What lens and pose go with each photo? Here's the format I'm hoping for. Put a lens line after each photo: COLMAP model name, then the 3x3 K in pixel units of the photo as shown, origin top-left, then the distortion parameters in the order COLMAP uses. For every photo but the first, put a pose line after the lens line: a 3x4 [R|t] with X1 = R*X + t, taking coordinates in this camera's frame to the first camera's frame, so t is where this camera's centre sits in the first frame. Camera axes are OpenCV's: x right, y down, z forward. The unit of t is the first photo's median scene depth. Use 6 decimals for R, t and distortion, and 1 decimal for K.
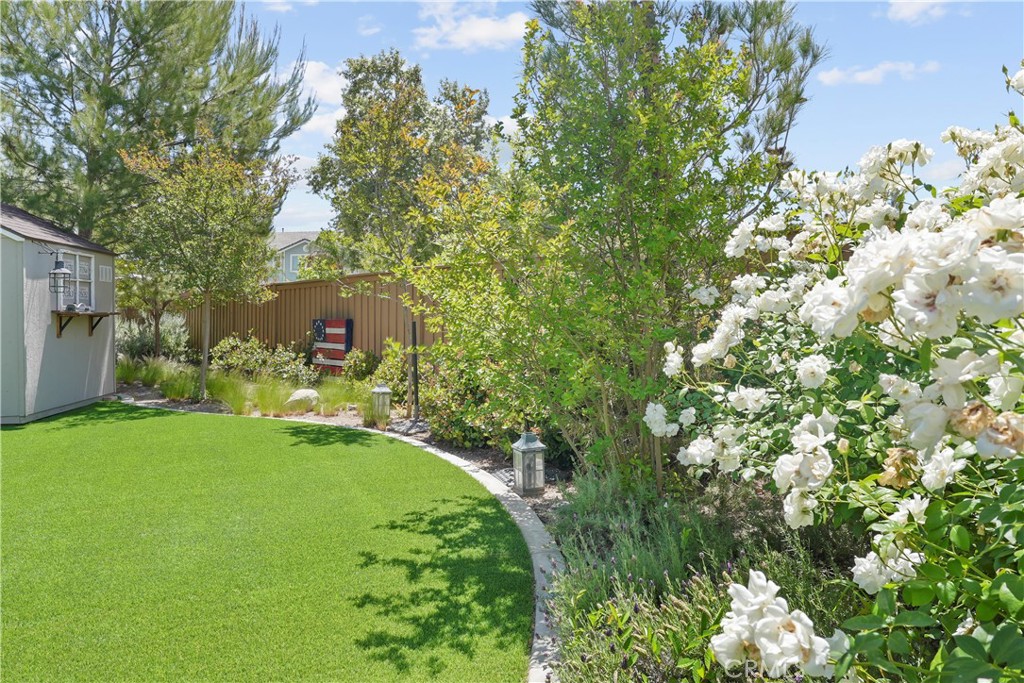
lens RADIAL K [[755.3, 0, 511.9], [0, 755.3, 298.7], [0, 0, 1]] dist [0.004104, 0.000051]
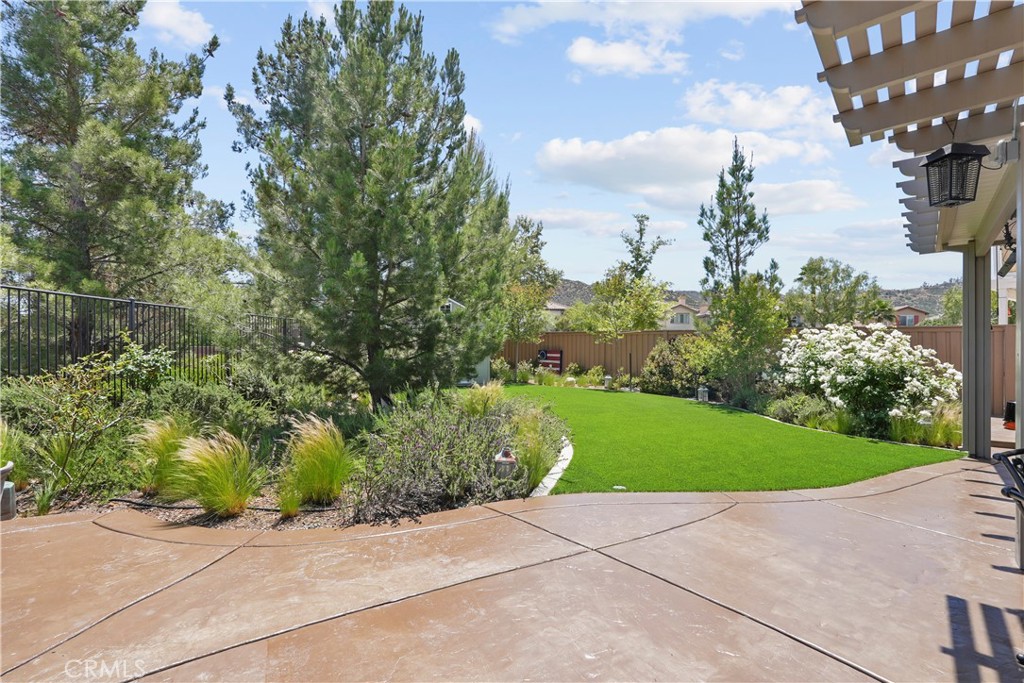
lens RADIAL K [[506.5, 0, 504.5], [0, 506.5, 332.8], [0, 0, 1]] dist [-0.042012, -0.000507]
pose [[0.999748, 0.018197, 0.013137, -0.418364], [-0.018149, 0.999828, -0.003823, -0.020206], [-0.013204, 0.003584, 0.999906, -0.612340]]
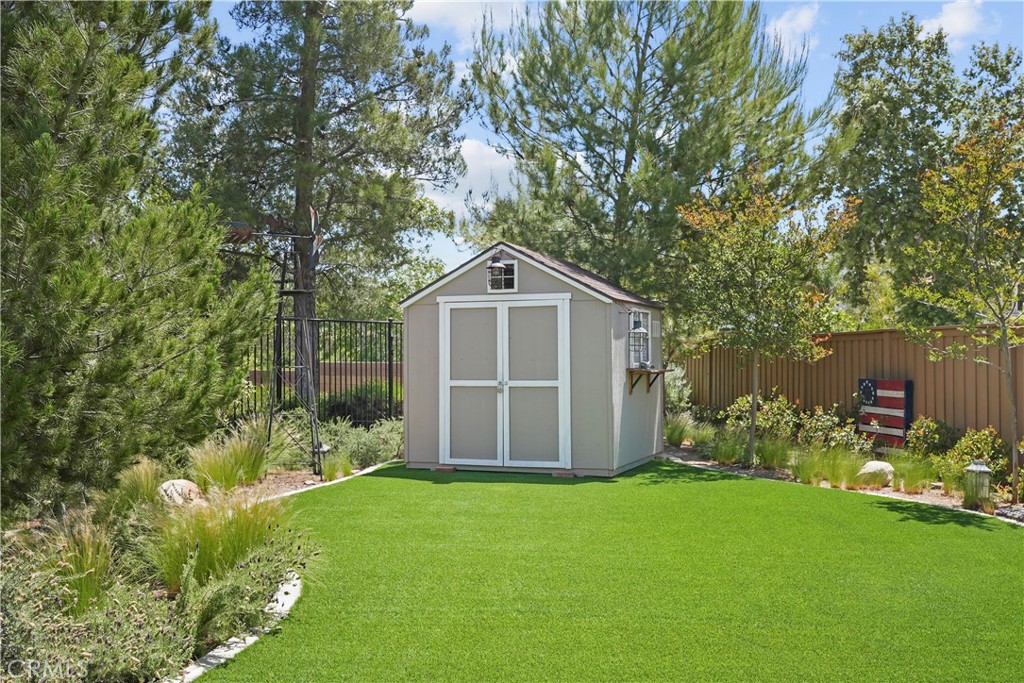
lens RADIAL K [[1022.2, 0, 524.2], [0, 1022.2, 285.8], [0, 0, 1]] dist [0.014061, 0.000000]
pose [[0.883564, -0.017672, -0.467976, -0.057386], [-0.005124, 0.998863, -0.047394, -0.022054], [0.468282, 0.044274, 0.882469, -0.216913]]
